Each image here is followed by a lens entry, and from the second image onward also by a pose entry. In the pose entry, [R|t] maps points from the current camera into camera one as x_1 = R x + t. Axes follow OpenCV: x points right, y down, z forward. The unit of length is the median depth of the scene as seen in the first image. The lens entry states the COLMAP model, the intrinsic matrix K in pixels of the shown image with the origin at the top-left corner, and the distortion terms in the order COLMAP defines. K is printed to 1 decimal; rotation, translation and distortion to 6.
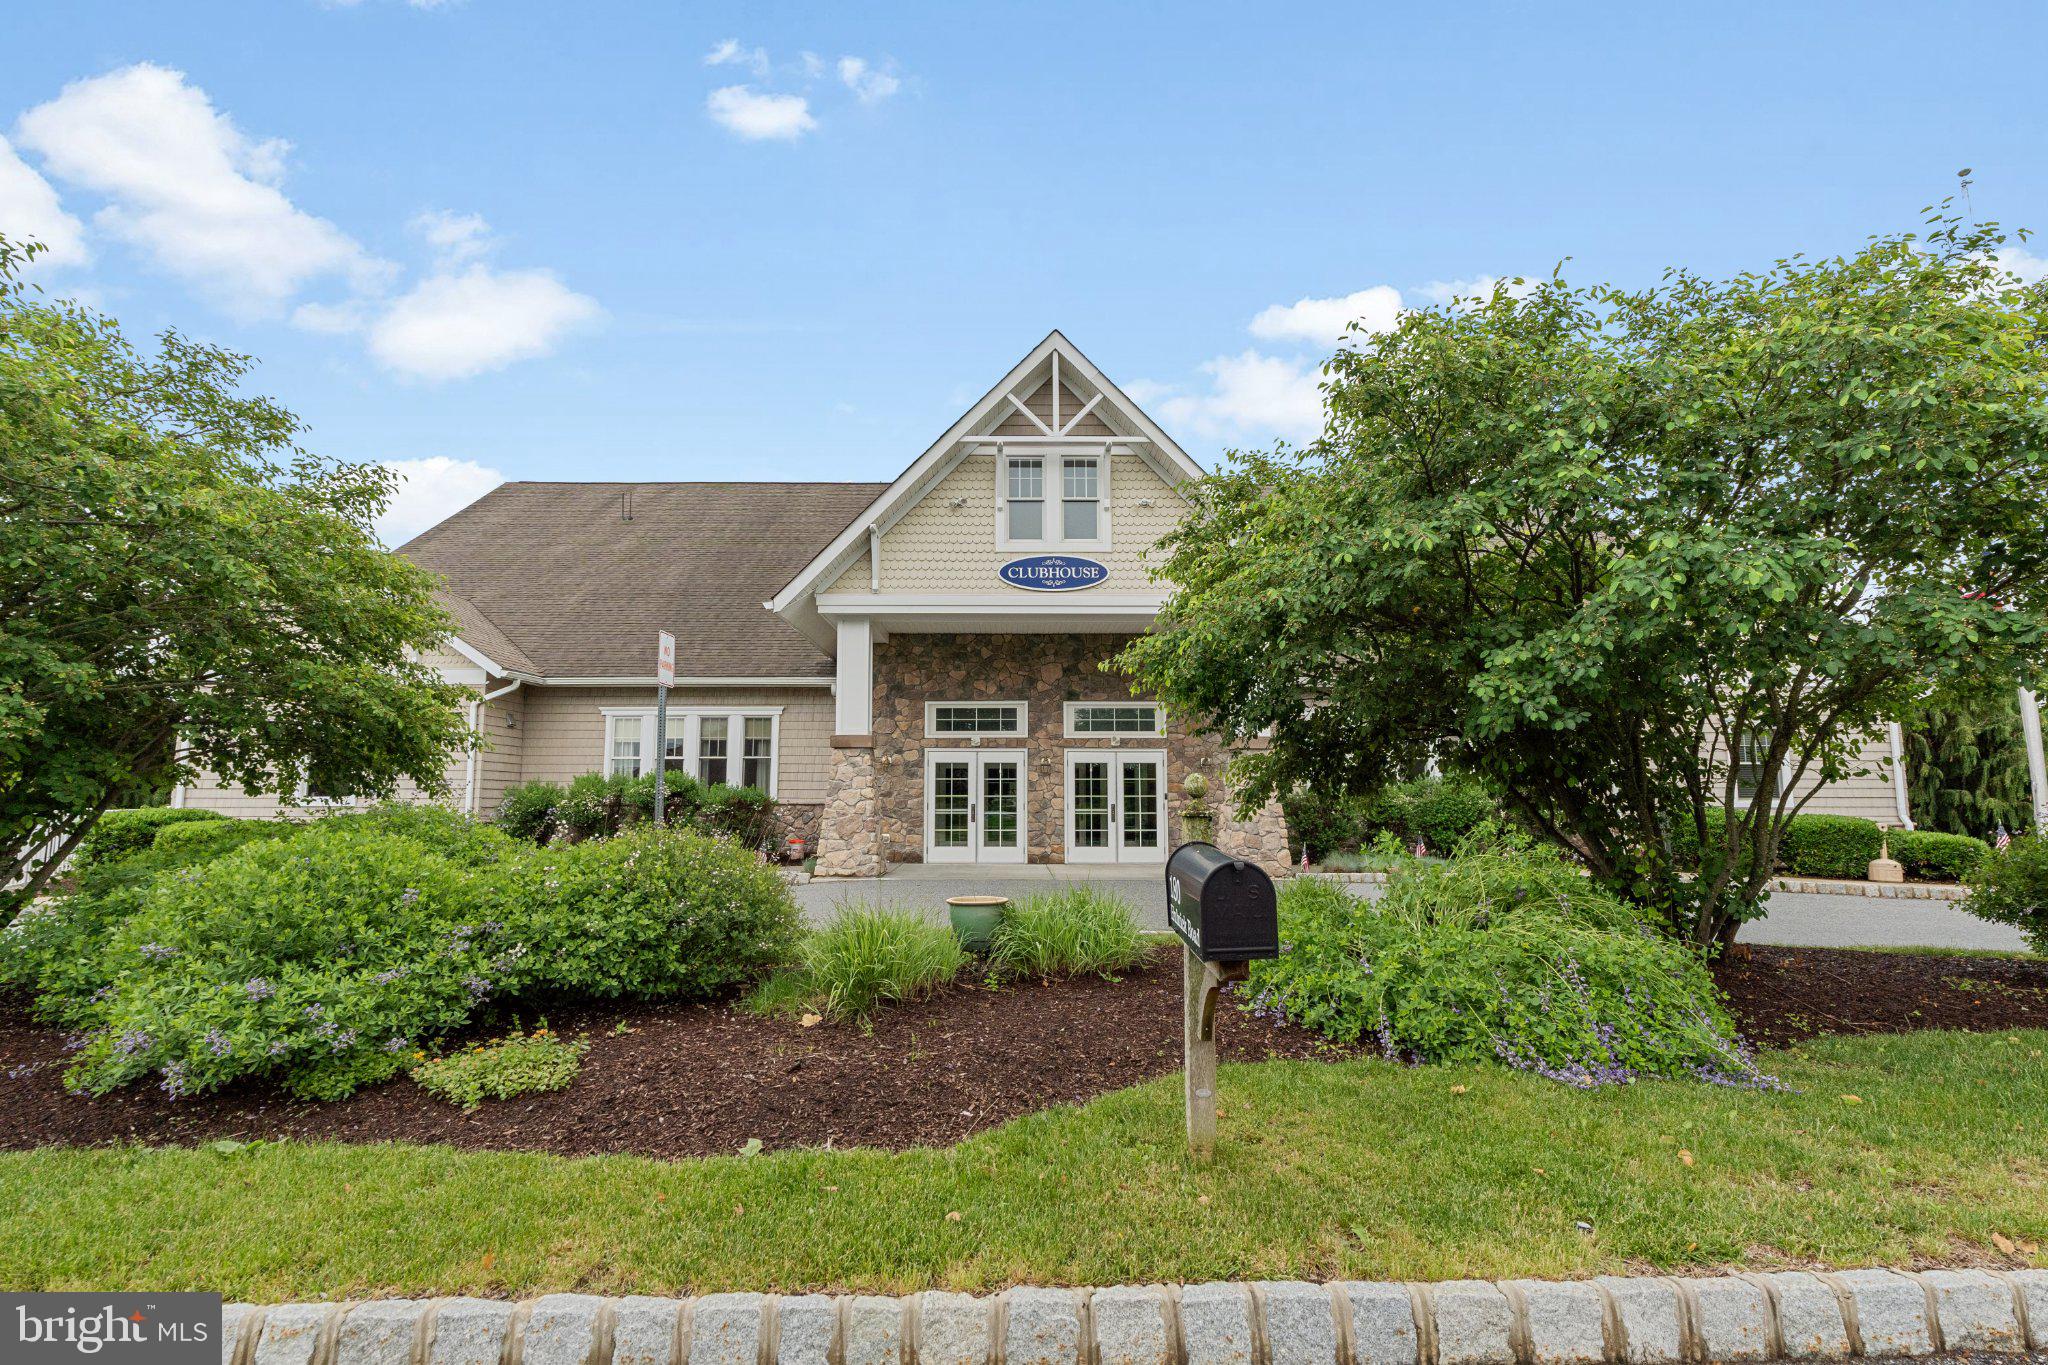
lens RADIAL K [[936.5, 0, 1024.6], [0, 936.5, 687.1], [0, 0, 1]] dist [-0.003209, -0.000073]
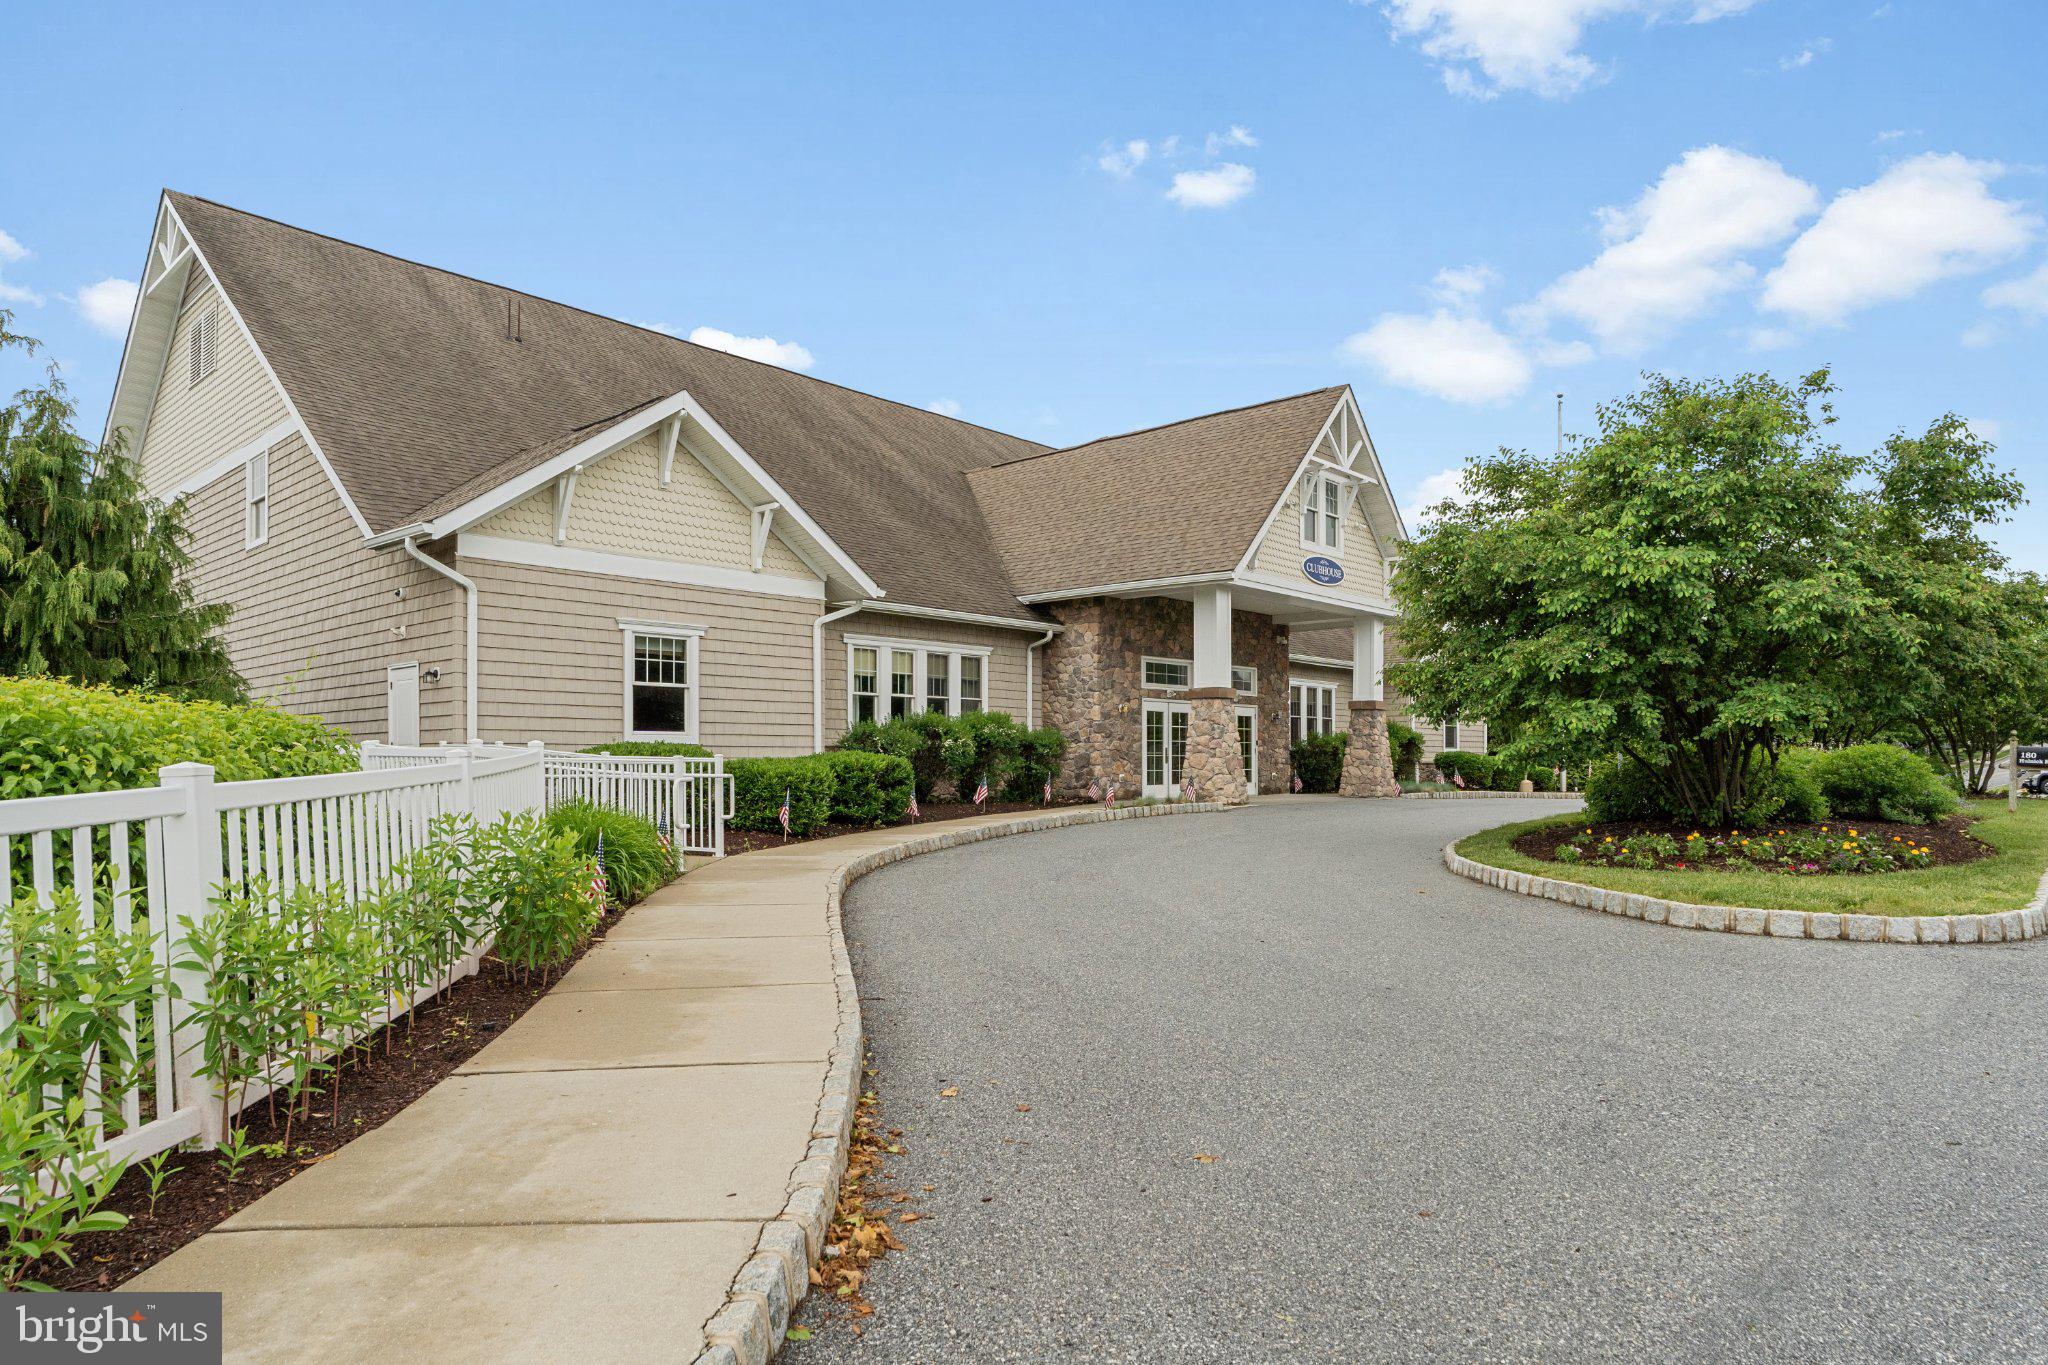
lens RADIAL K [[1215.8, 0, 1021.7], [0, 1215.8, 748.7], [0, 0, 1]] dist [-0.001091, -0.000116]
pose [[0.674578, 0.006499, 0.738175, -1.272474], [-0.095244, 0.992370, 0.078302, 0.025818], [-0.732034, -0.123128, 0.670050, 0.128793]]
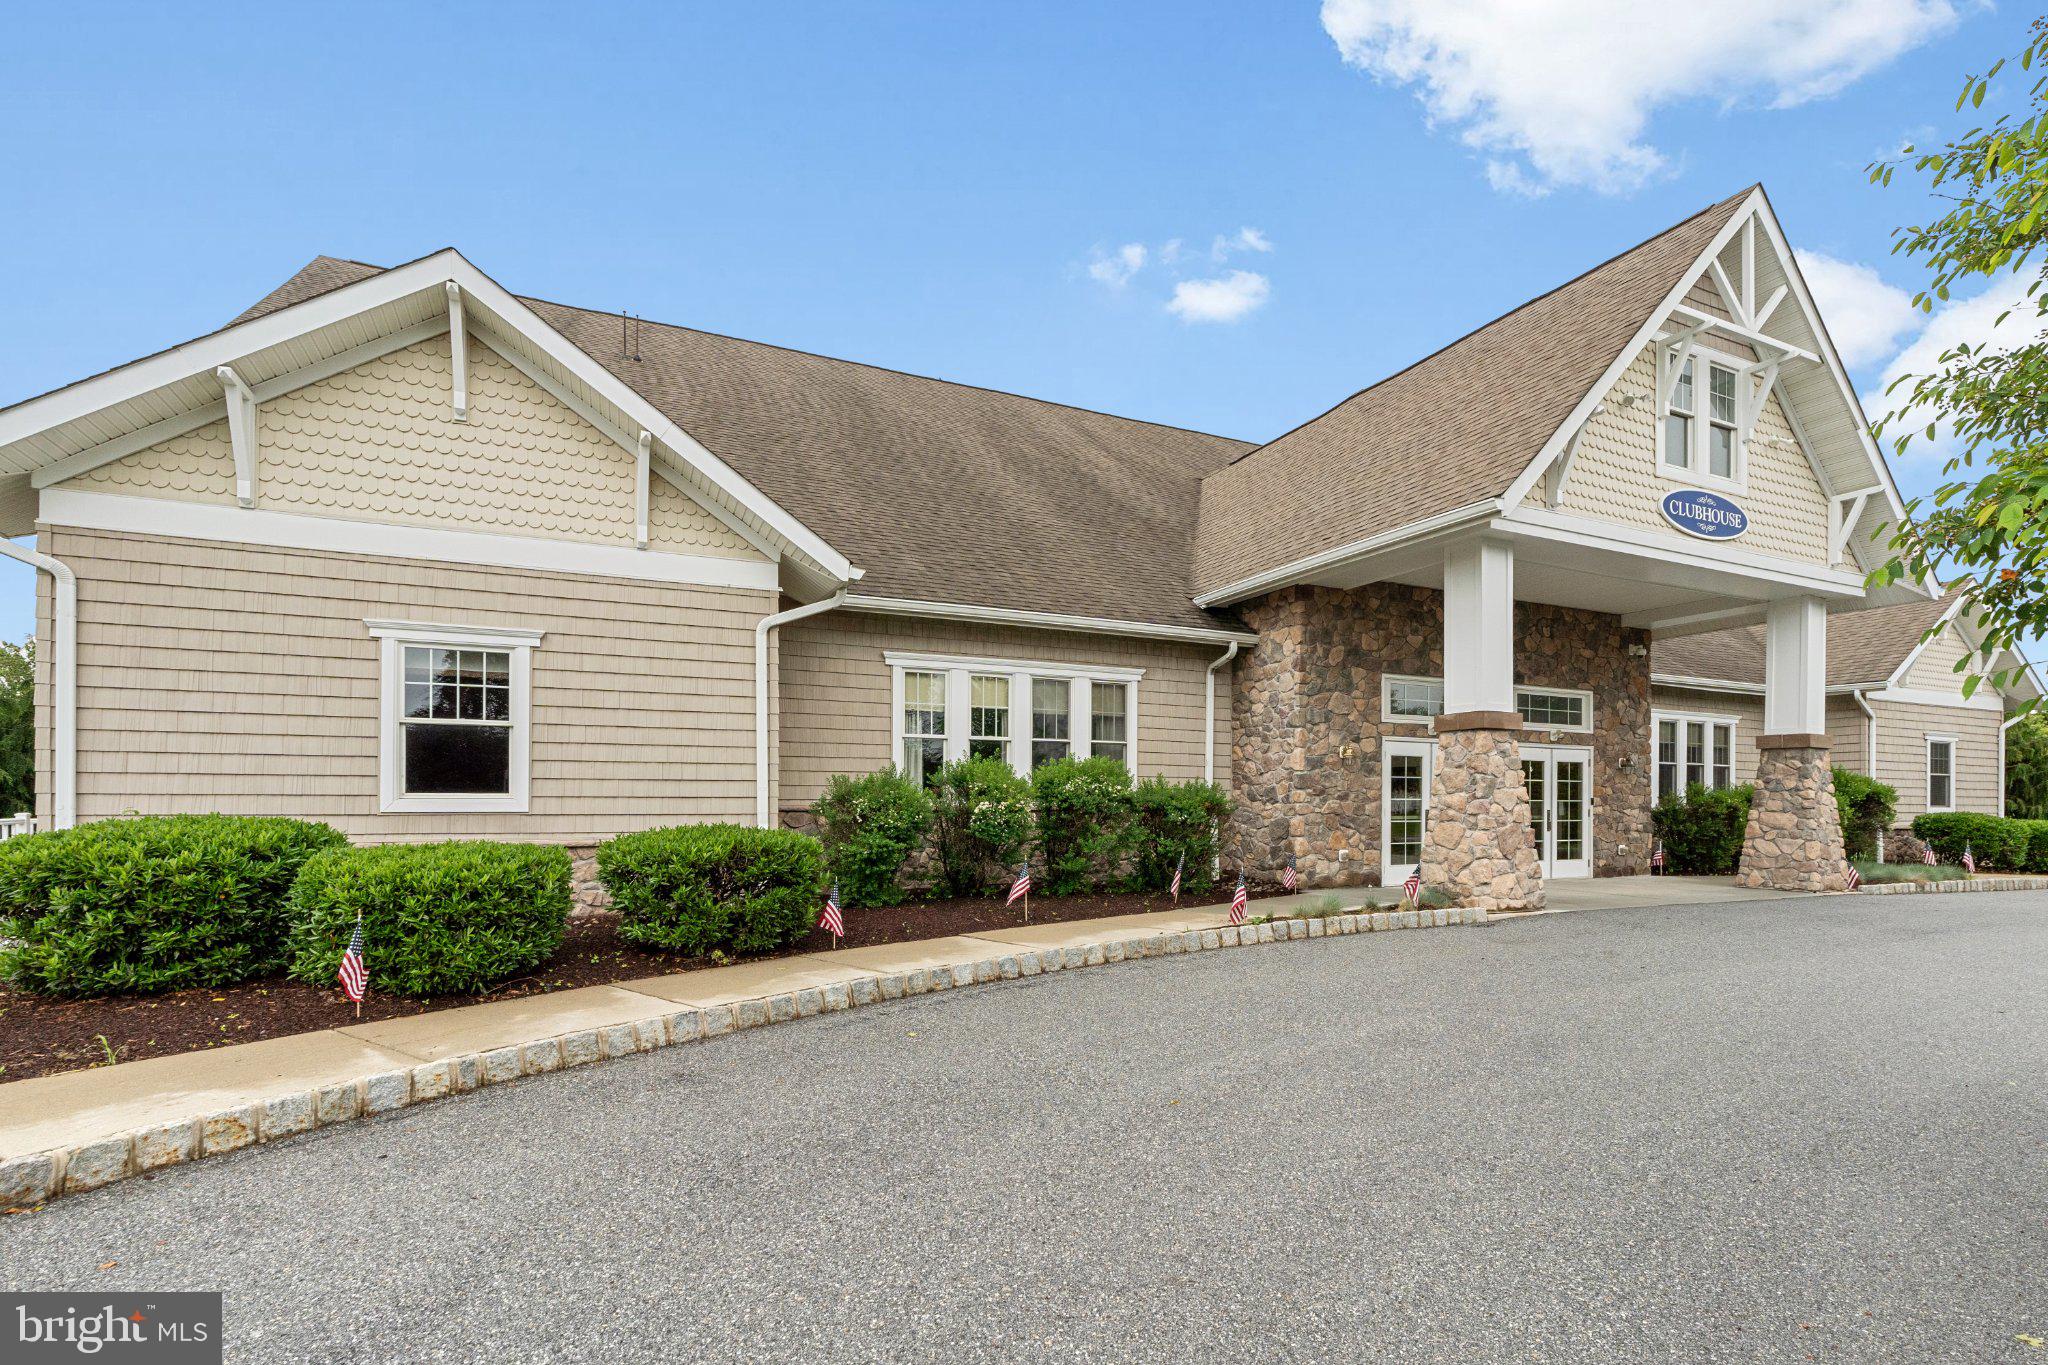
lens RADIAL K [[934.4, 0, 1020.3], [0, 934.4, 806.3], [0, 0, 1]] dist [-0.011990, 0.001331]
pose [[0.913256, 0.002449, 0.407380, -0.678564], [-0.055923, 0.991269, 0.119409, 0.048012], [-0.403531, -0.131833, 0.905419, 0.432312]]
